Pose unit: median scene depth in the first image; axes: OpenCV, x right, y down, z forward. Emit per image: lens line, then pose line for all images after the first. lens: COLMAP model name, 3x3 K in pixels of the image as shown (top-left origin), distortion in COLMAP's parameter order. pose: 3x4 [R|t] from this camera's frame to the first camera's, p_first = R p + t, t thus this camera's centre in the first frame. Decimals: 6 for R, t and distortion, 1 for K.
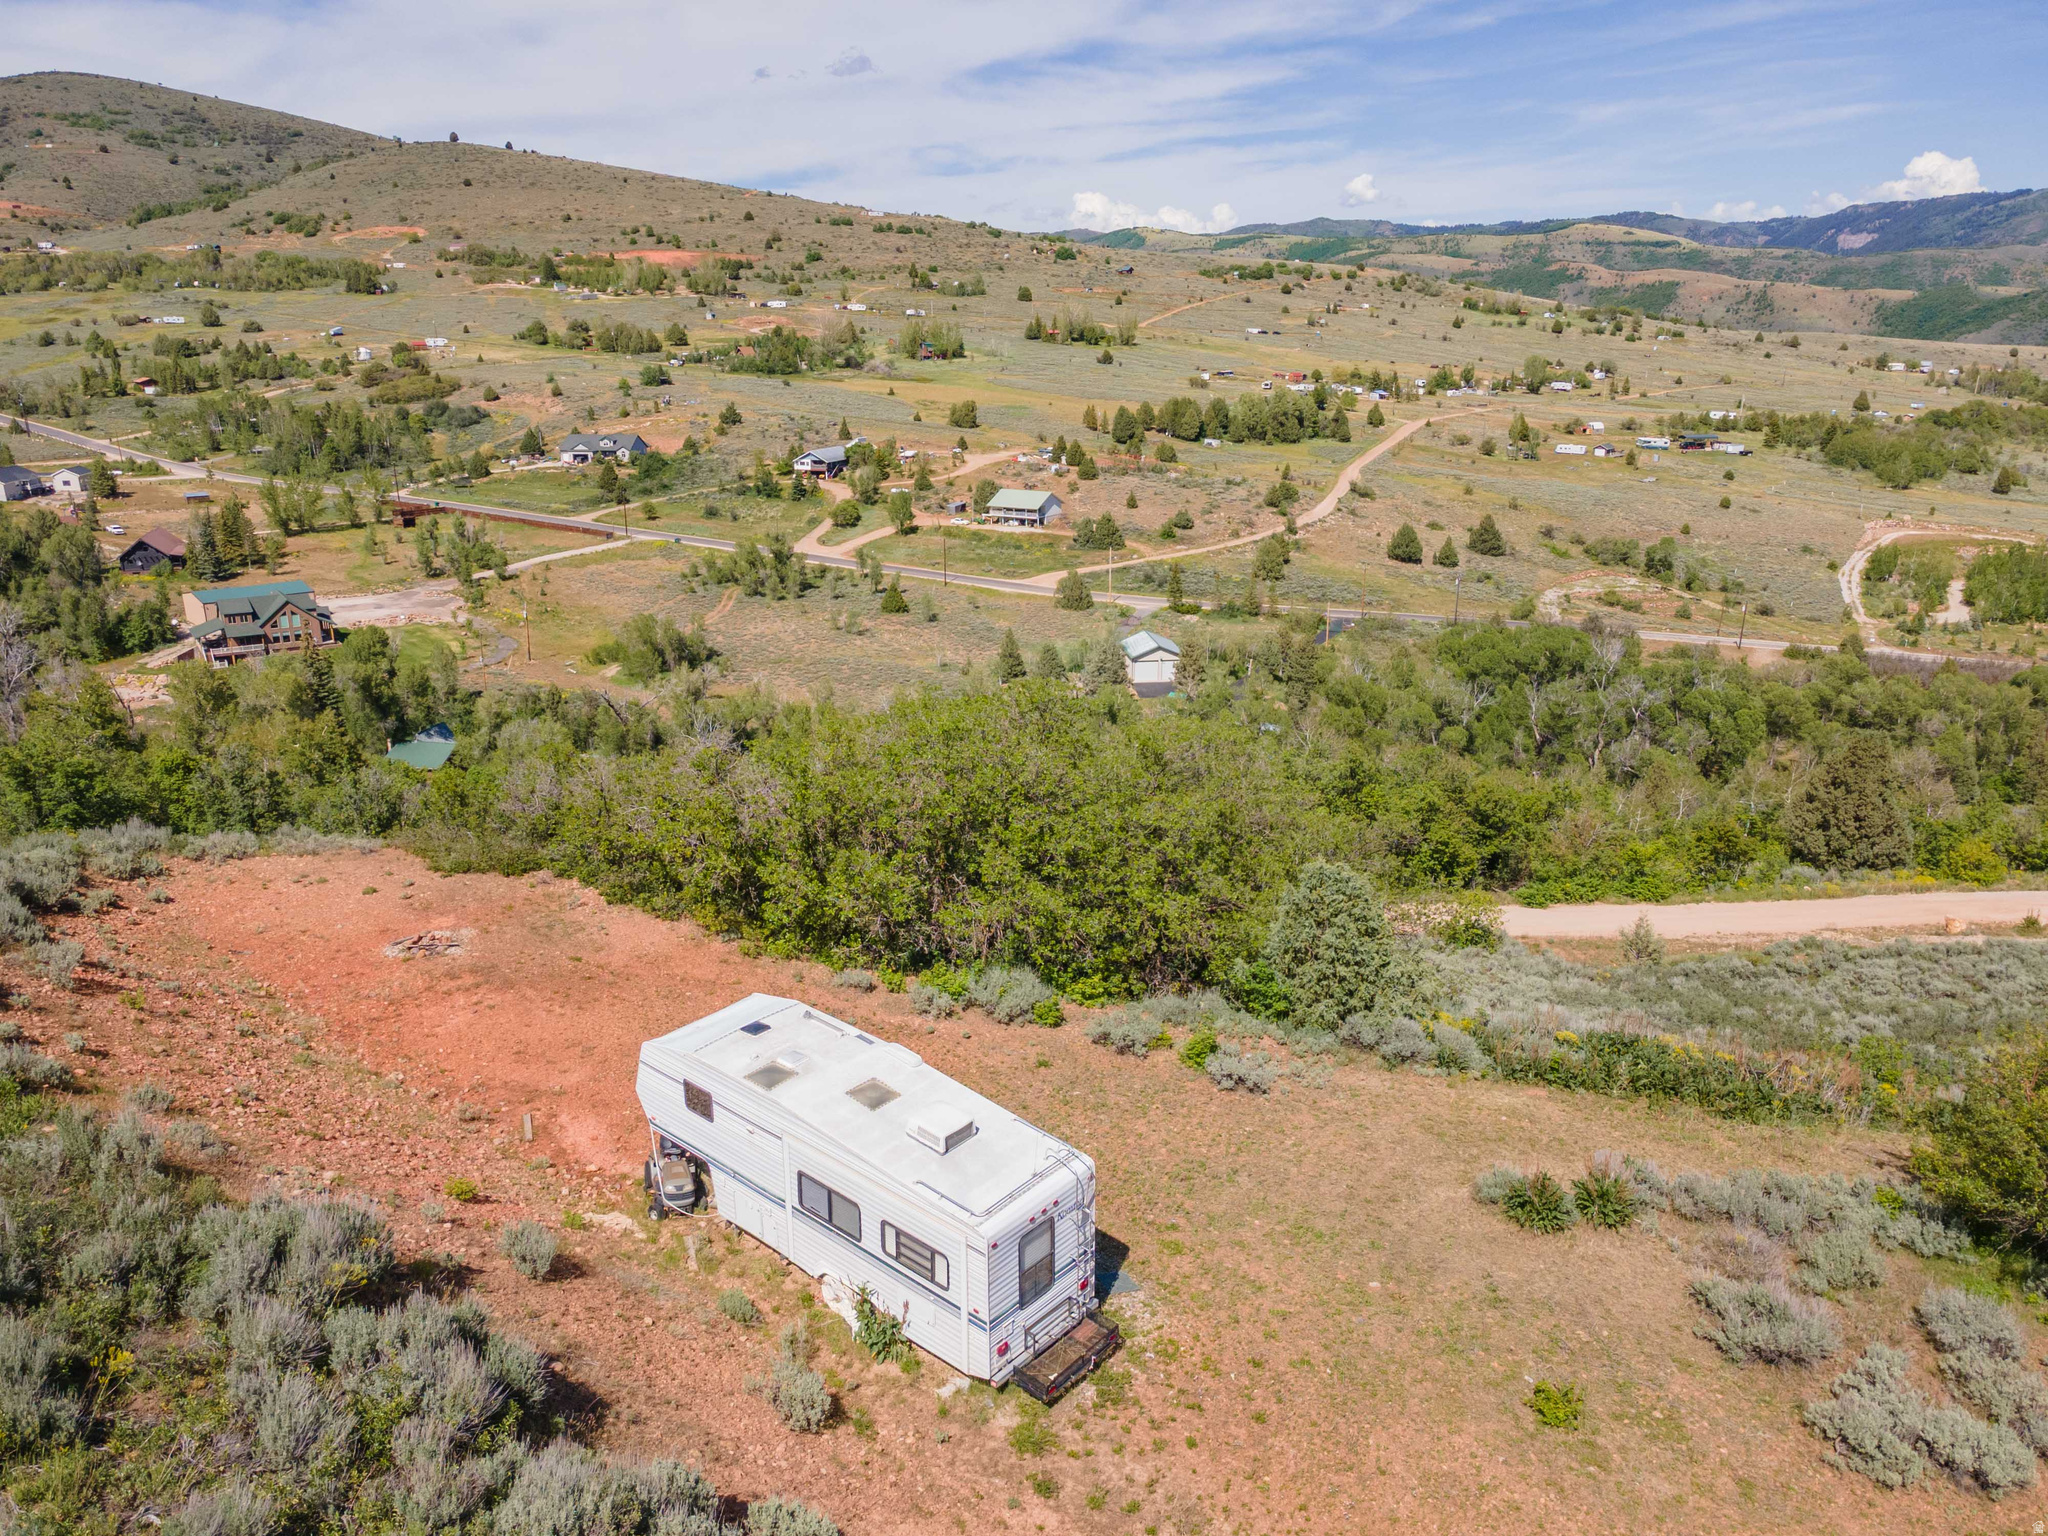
lens RADIAL K [[1457.2, 0, 1011.0], [0, 1457.2, 766.7], [0, 0, 1]] dist [0.001705, 0.065300]
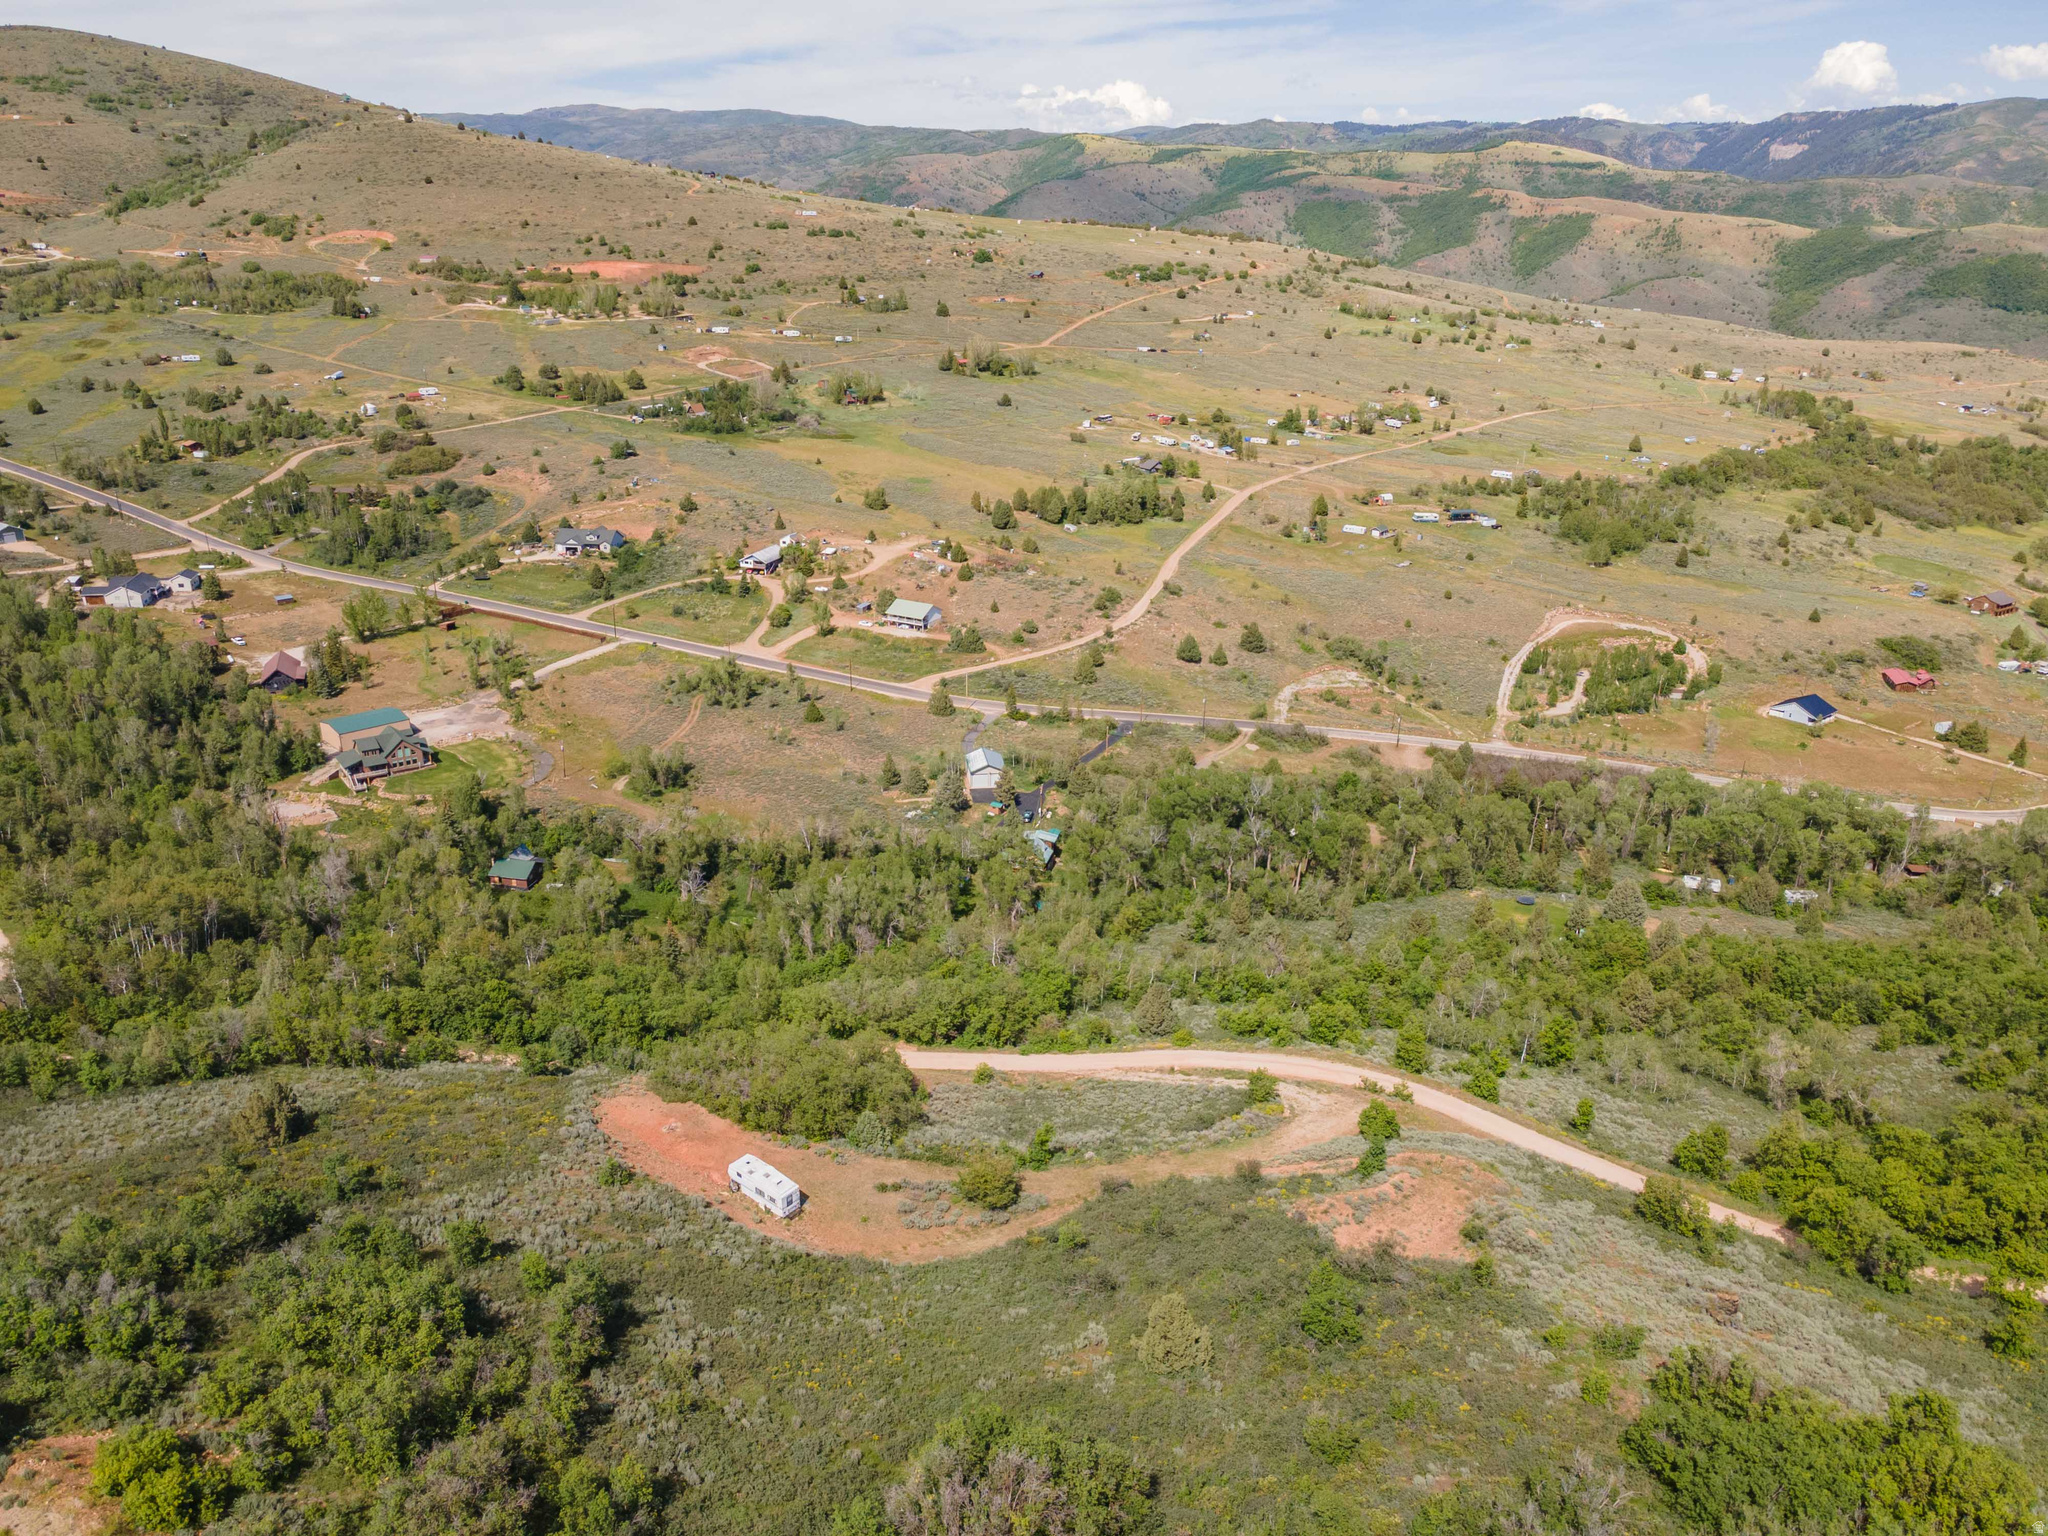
lens RADIAL K [[1493.7, 0, 1012.3], [0, 1493.7, 757.8], [0, 0, 1]] dist [0.021097, 0.033743]
pose [[0.999443, -0.000796, 0.033373, 0.045090], [-0.001695, 0.997216, 0.074551, -0.123400], [-0.033340, -0.074566, 0.996659, -0.321799]]
